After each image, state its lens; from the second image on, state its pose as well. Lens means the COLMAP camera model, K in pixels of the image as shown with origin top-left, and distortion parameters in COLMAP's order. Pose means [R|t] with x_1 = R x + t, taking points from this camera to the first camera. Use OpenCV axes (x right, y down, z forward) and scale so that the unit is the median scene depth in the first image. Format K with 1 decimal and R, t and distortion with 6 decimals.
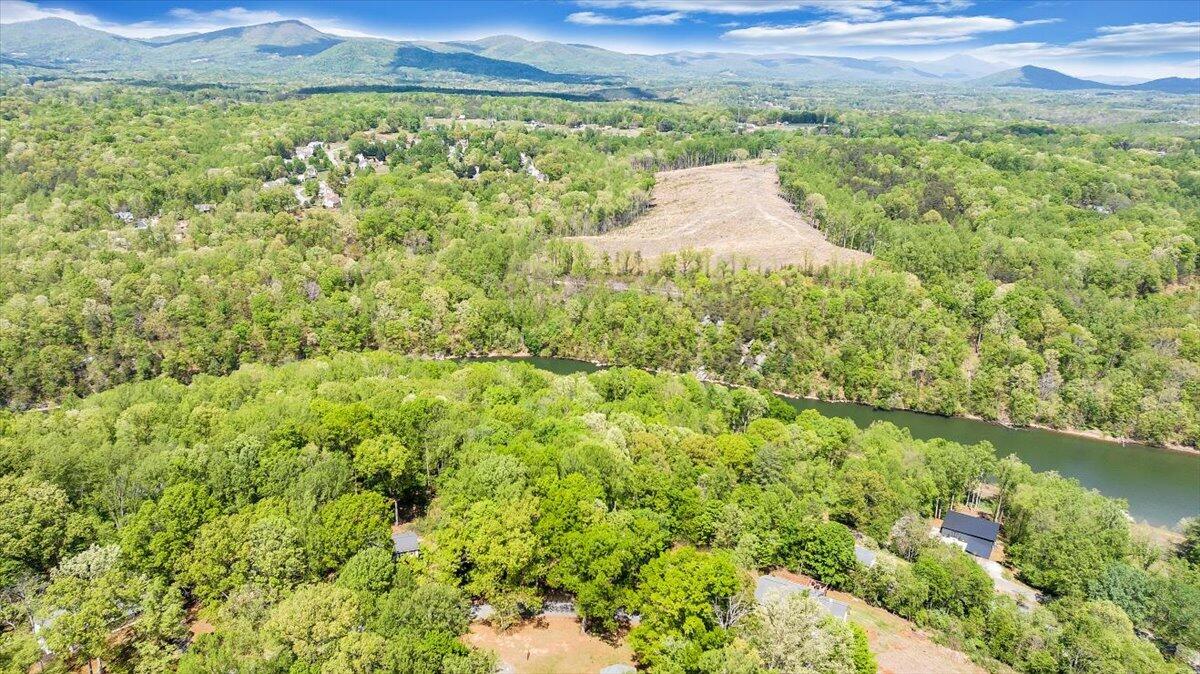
lens RADIAL K [[849.5, 0, 598.1], [0, 849.5, 338.3], [0, 0, 1]] dist [-0.027331, 0.019256]
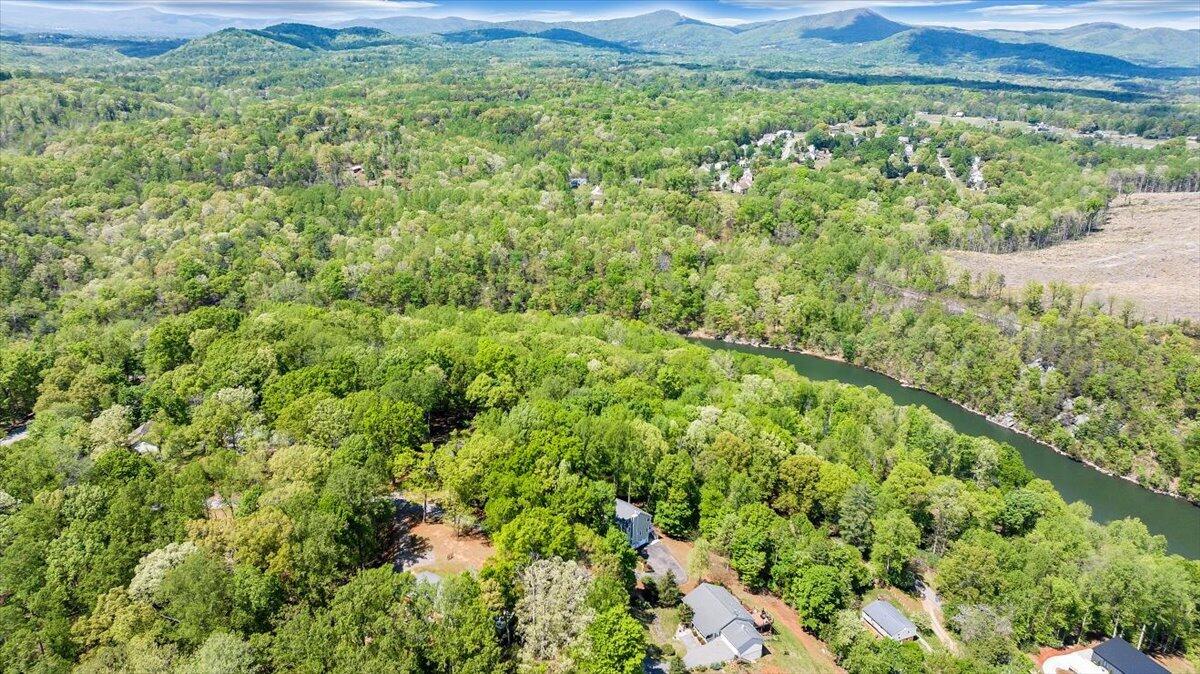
lens RADIAL K [[849.5, 0, 597.2], [0, 849.5, 332.8], [0, 0, 1]] dist [-0.027331, 0.019256]
pose [[0.808666, 0.193996, -0.555361, 0.232640], [-0.189465, 0.979645, 0.066323, -0.023283], [0.556922, 0.051589, 0.828961, 0.022019]]
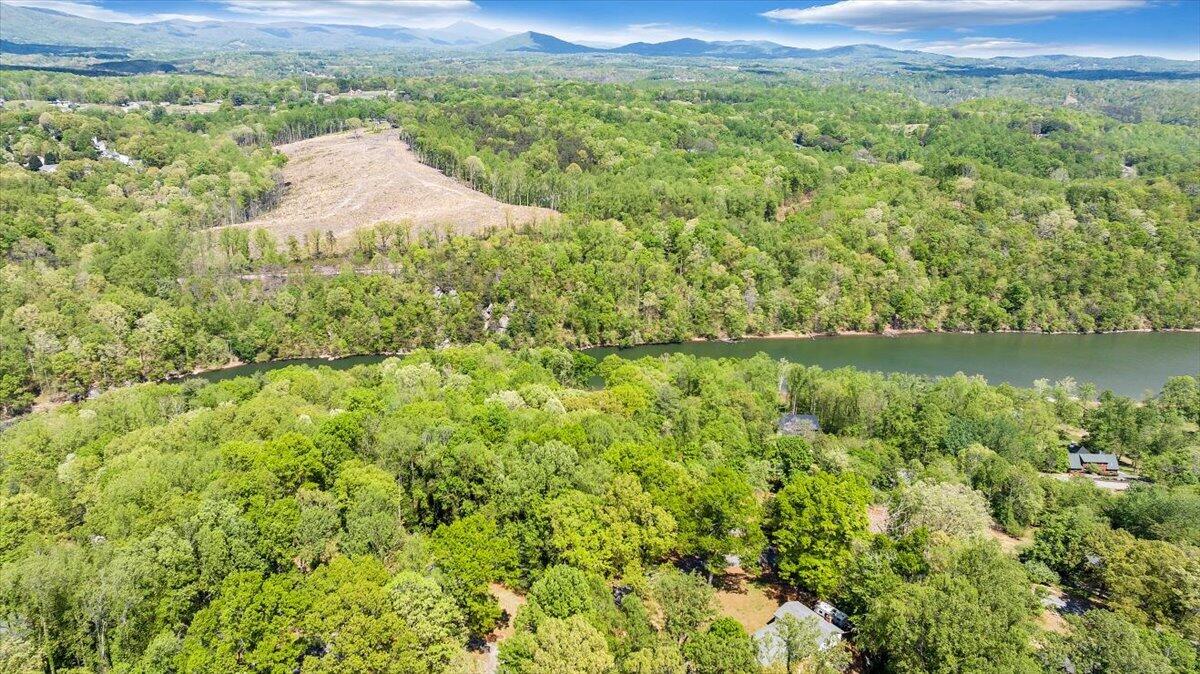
lens RADIAL K [[849.5, 0, 602.1], [0, 849.5, 336.5], [0, 0, 1]] dist [-0.027331, 0.019256]
pose [[0.854900, -0.175978, 0.488034, -0.185903], [0.160378, 0.984279, 0.073979, -0.012437], [-0.493381, 0.015025, 0.869684, 0.068340]]
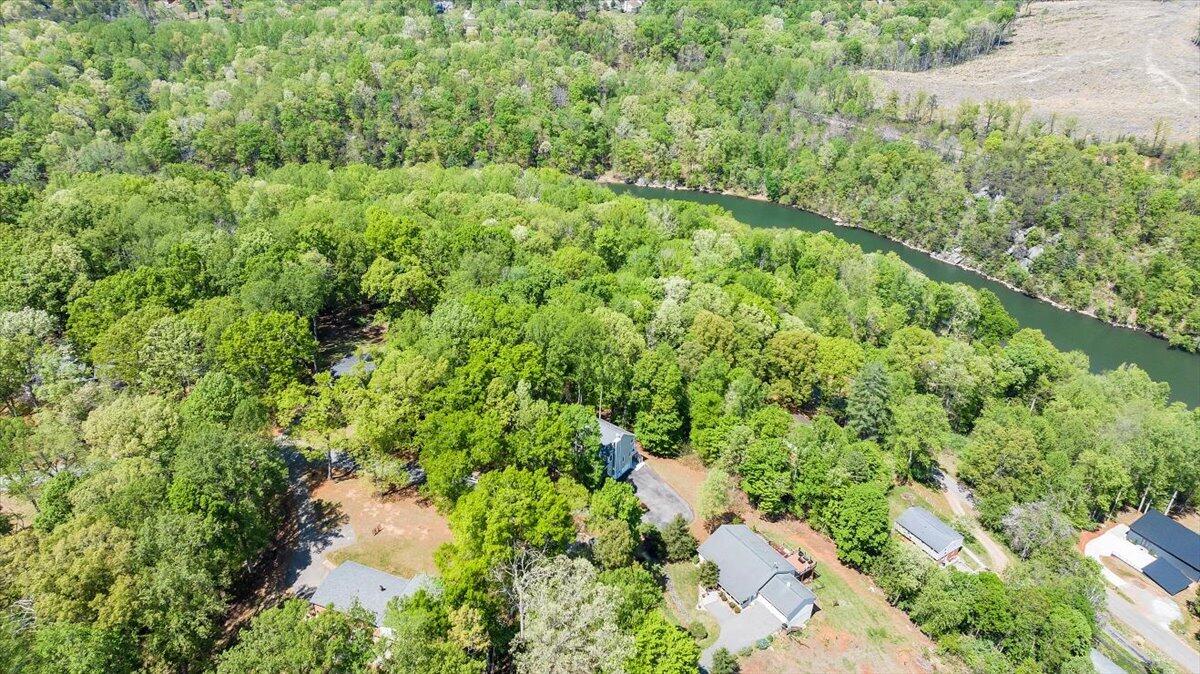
lens RADIAL K [[849.5, 0, 597.9], [0, 849.5, 334.6], [0, 0, 1]] dist [-0.027331, 0.019256]
pose [[0.895658, 0.222880, -0.384864, 0.135695], [-0.143405, 0.963874, 0.224460, -0.018121], [0.420988, -0.145848, 0.895264, 0.106963]]
